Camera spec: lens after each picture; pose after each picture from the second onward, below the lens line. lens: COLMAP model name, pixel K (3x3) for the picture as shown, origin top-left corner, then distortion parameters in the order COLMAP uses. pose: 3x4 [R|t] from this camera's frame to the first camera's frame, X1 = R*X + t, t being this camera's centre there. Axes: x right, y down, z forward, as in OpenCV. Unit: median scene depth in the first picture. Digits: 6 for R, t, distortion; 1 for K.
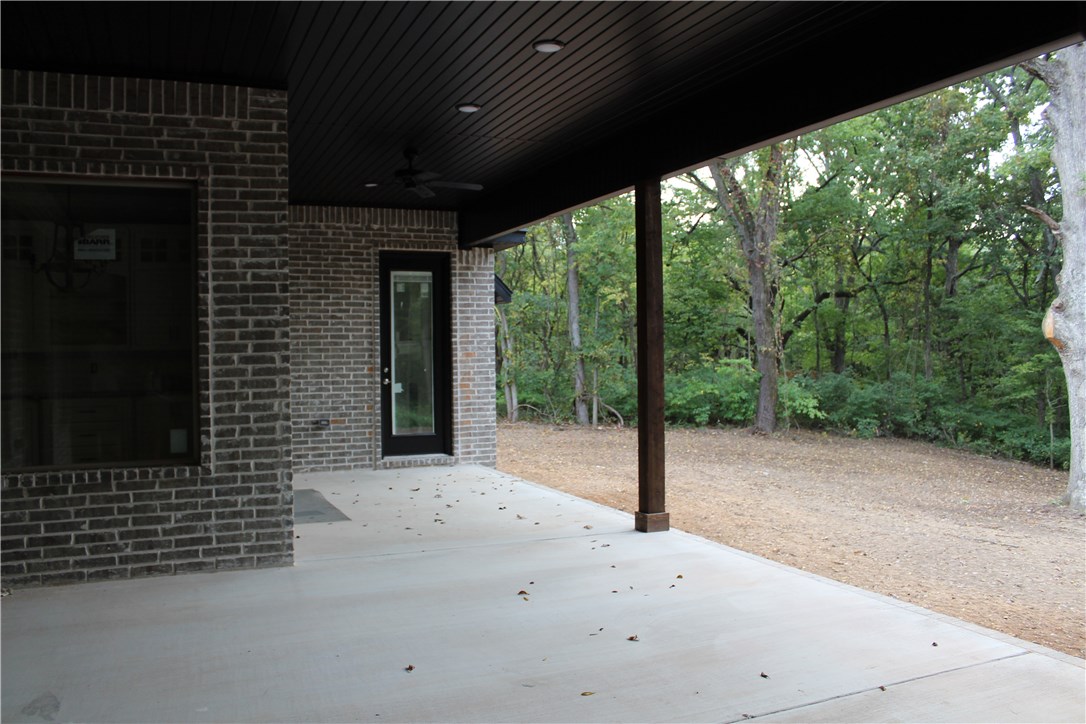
lens RADIAL K [[889.7, 0, 543.0], [0, 889.7, 362.0], [0, 0, 1]] dist [-0.140343, 0.101364]
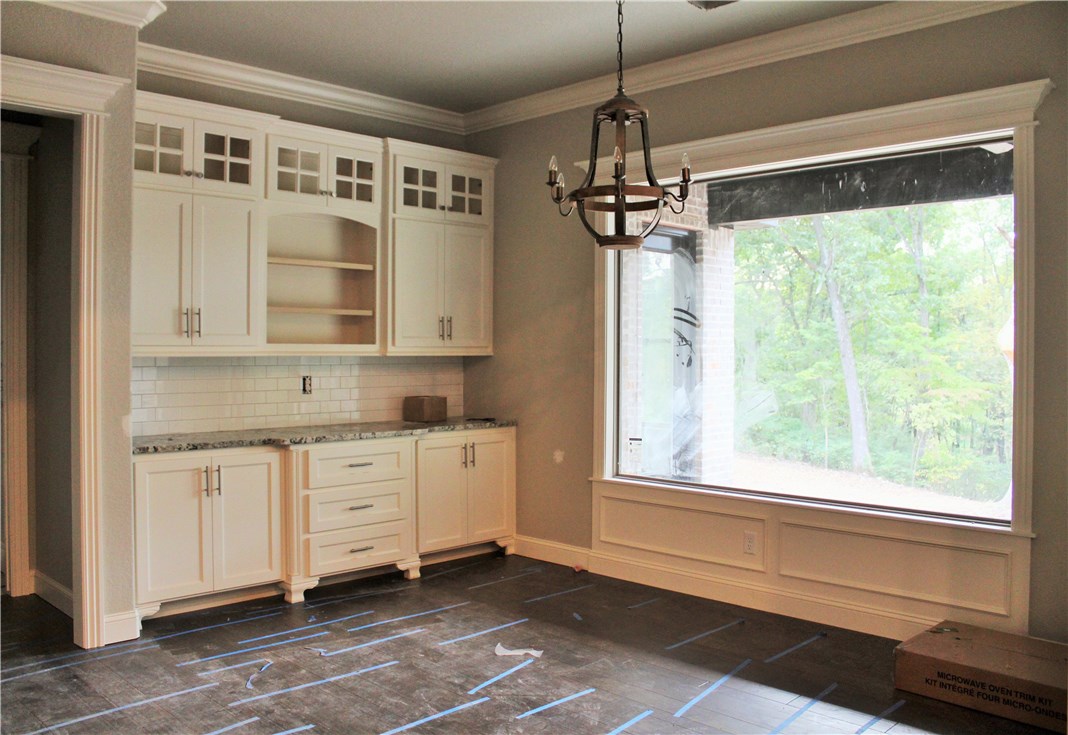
lens RADIAL K [[909.6, 0, 557.6], [0, 909.6, 355.8], [0, 0, 1]] dist [-0.171635, 0.145826]
pose [[0.915638, 0.020036, 0.401504, -0.520289], [-0.019262, 0.999797, -0.005965, -0.009721], [-0.401542, -0.002272, 0.915838, 0.335848]]
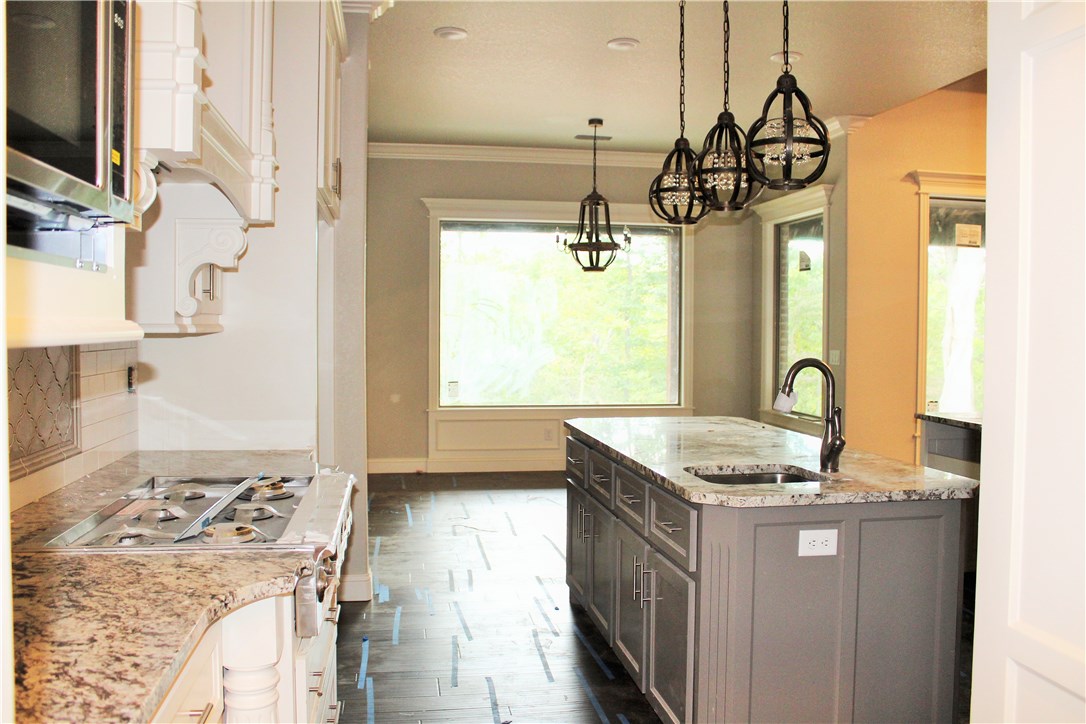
lens RADIAL K [[889.7, 0, 543.0], [0, 889.7, 362.0], [0, 0, 1]] dist [-0.140343, 0.101364]
pose [[0.210396, -0.013711, 0.977520, -1.008747], [-0.003725, 0.999883, 0.014826, 0.003941], [-0.977609, -0.006760, 0.210321, 0.543694]]
